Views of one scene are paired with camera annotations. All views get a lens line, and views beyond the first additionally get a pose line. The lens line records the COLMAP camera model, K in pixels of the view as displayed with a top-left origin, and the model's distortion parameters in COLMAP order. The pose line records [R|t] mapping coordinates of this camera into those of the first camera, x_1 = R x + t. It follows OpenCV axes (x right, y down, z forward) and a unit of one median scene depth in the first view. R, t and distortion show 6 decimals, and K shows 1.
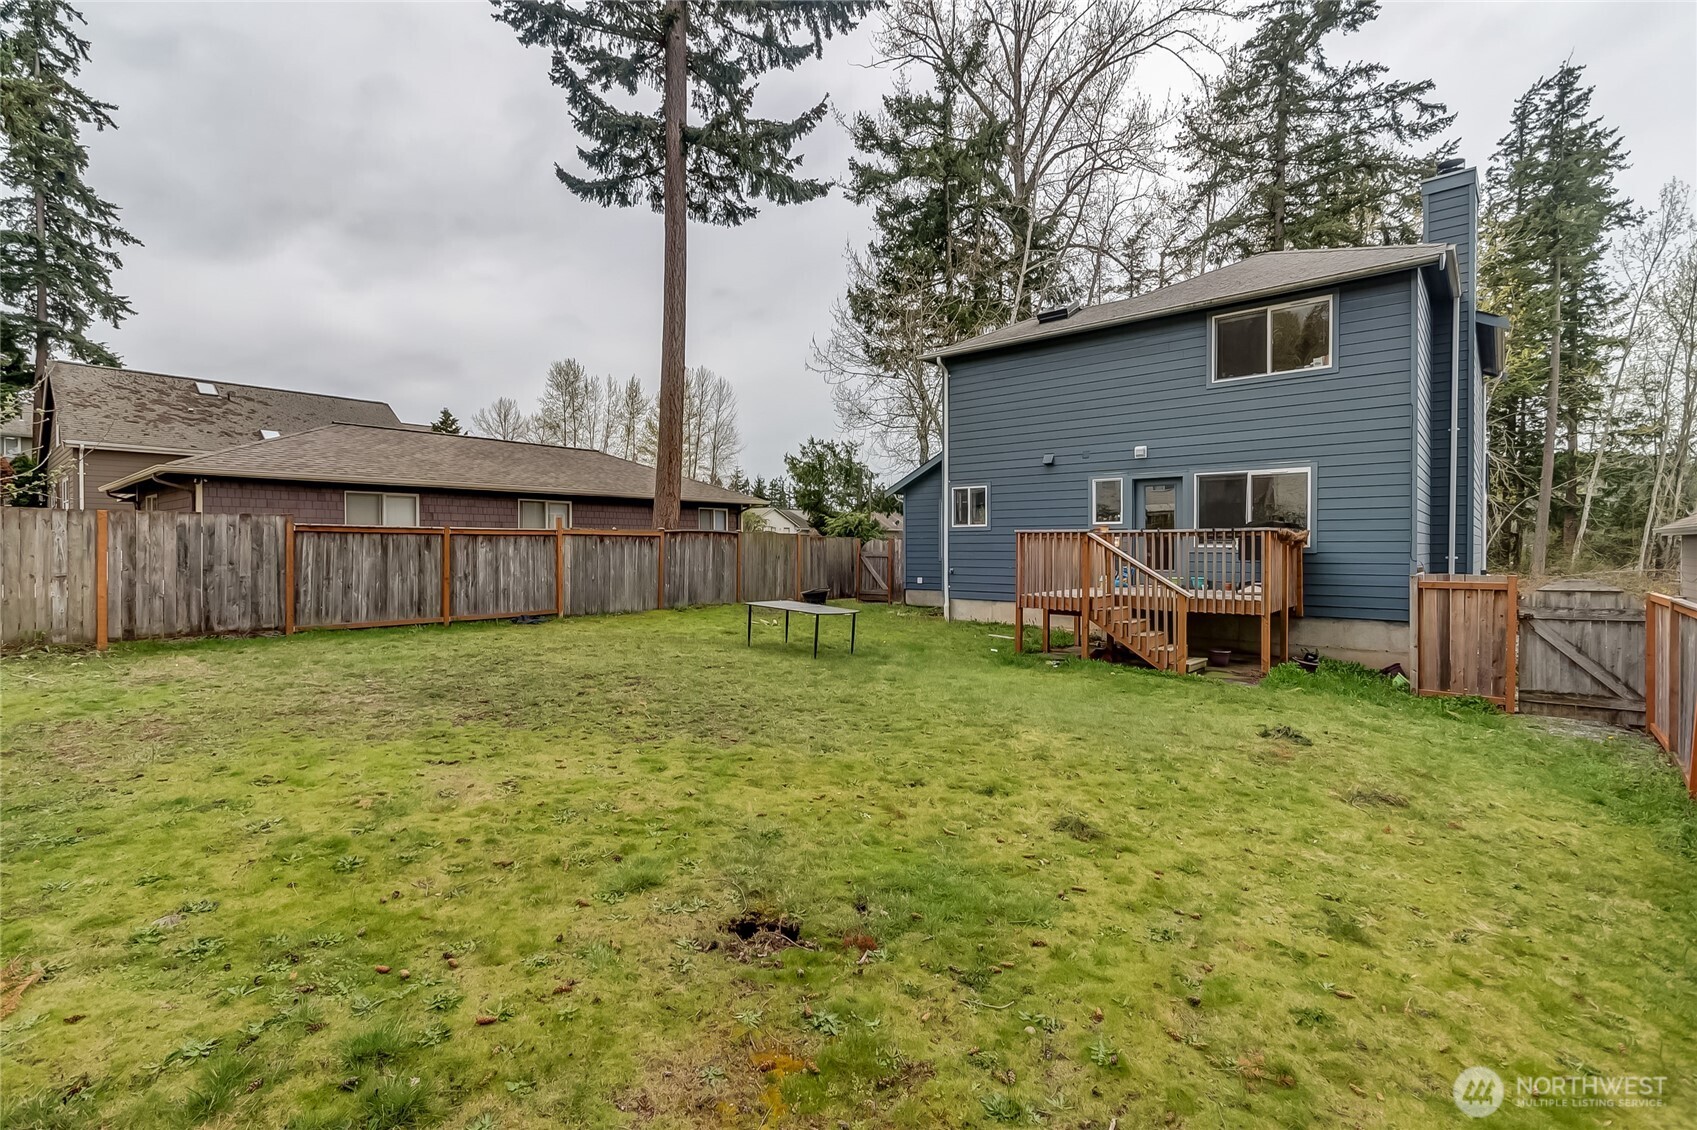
lens RADIAL K [[760.9, 0, 816.9], [0, 760.9, 547.9], [0, 0, 1]] dist [0.000473, -0.000417]
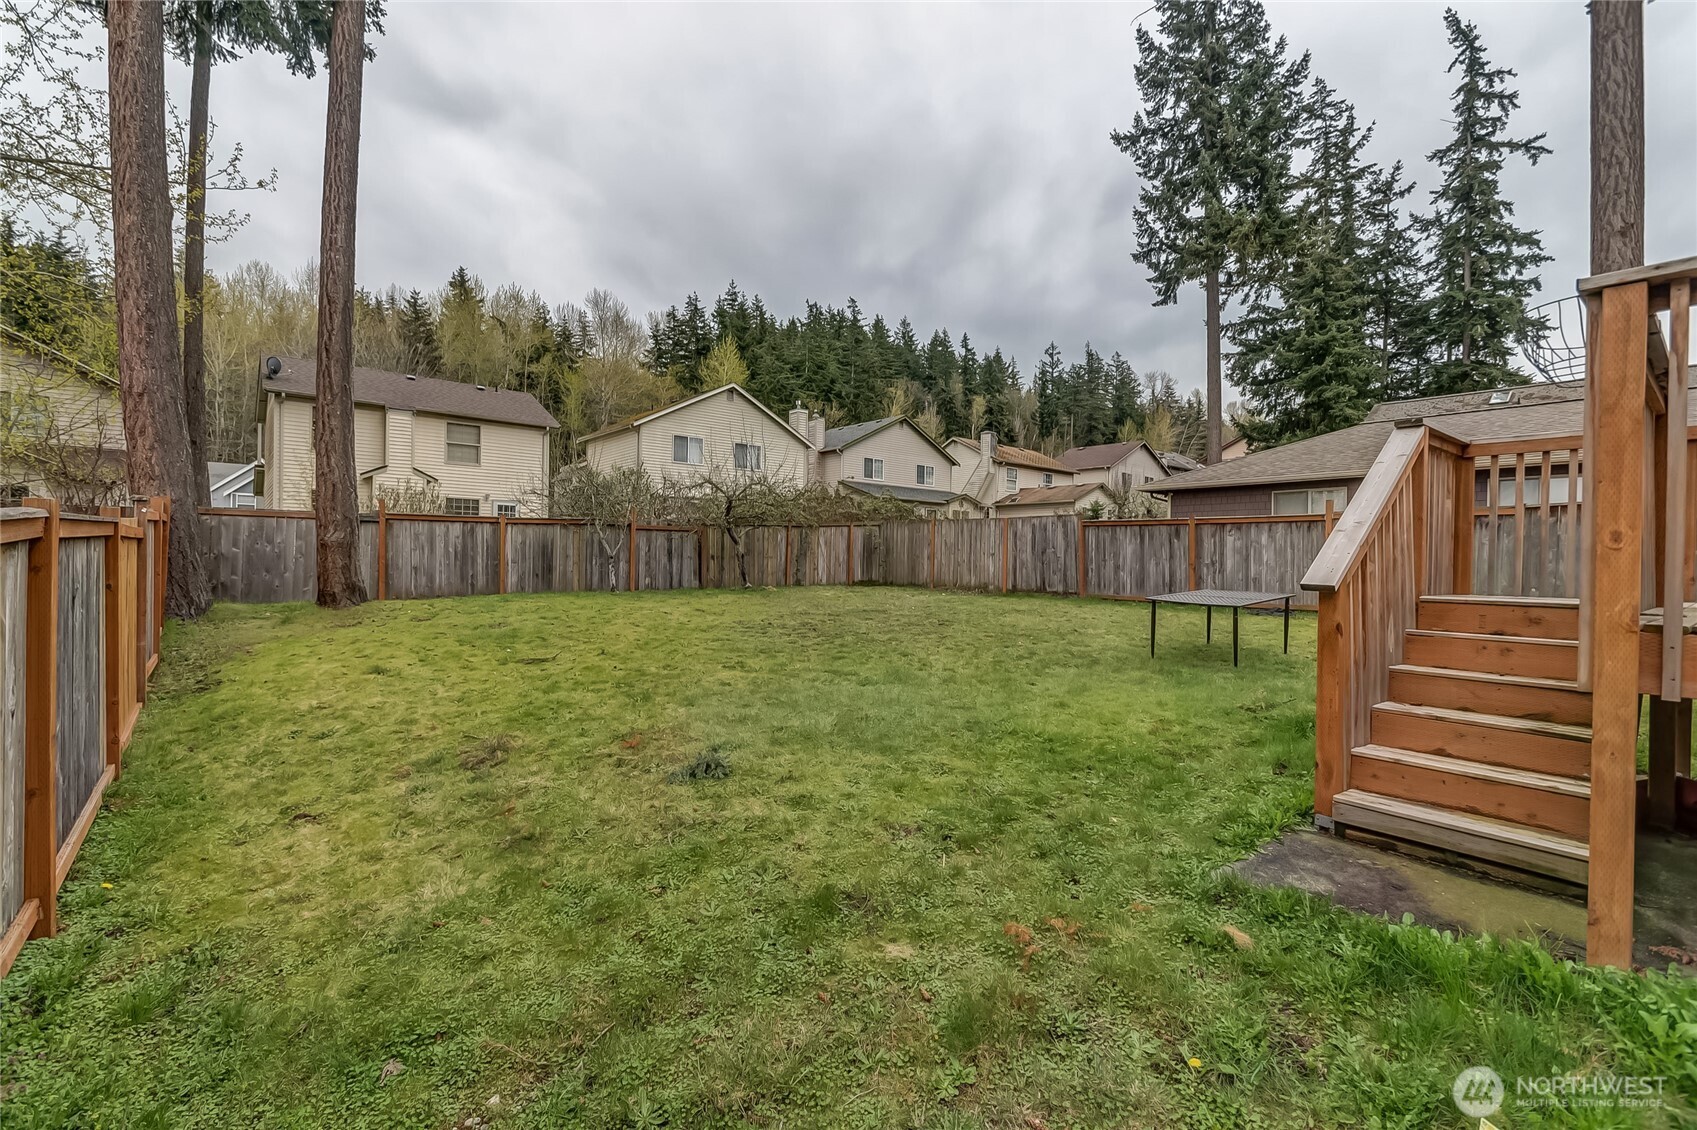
lens RADIAL K [[760.9, 0, 846.4], [0, 760.9, 564.6], [0, 0, 1]] dist [0.000473, -0.000417]
pose [[-0.197748, -0.001157, -0.980252, 0.453031], [-0.020173, 0.999792, 0.002889, 0.031192], [0.980045, 0.020346, -0.197730, 0.480508]]
